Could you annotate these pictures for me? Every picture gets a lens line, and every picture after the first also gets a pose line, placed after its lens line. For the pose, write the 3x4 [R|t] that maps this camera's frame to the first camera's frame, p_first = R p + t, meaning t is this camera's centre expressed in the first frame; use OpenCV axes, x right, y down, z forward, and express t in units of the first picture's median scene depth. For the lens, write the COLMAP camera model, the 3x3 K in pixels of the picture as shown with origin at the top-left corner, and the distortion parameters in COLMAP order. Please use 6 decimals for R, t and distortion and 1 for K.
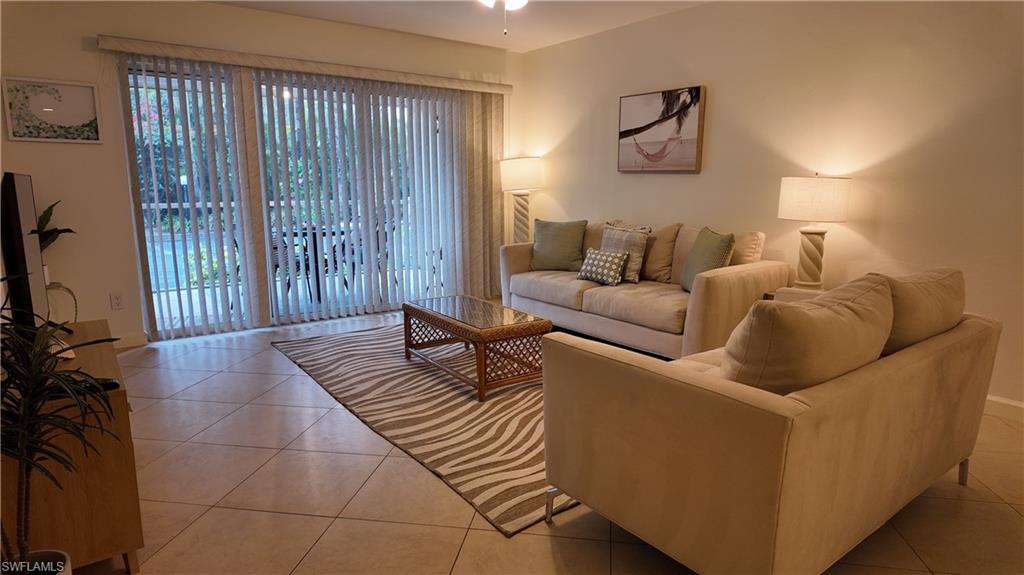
lens RADIAL K [[593.8, 0, 517.4], [0, 593.8, 286.0], [0, 0, 1]] dist [0.105455, -0.128969]
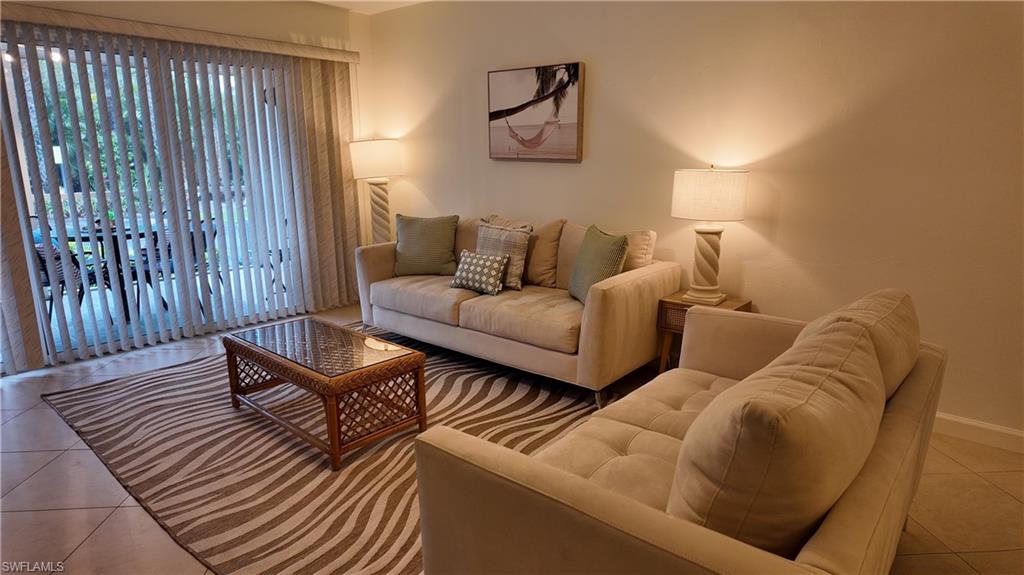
lens RADIAL K [[593.8, 0, 517.4], [0, 593.8, 286.0], [0, 0, 1]] dist [0.105455, -0.128969]
pose [[0.974319, -0.053587, 0.218704, 0.007207], [0.044294, 0.997904, 0.047176, -0.050948], [-0.220774, -0.036277, 0.974650, 0.151207]]
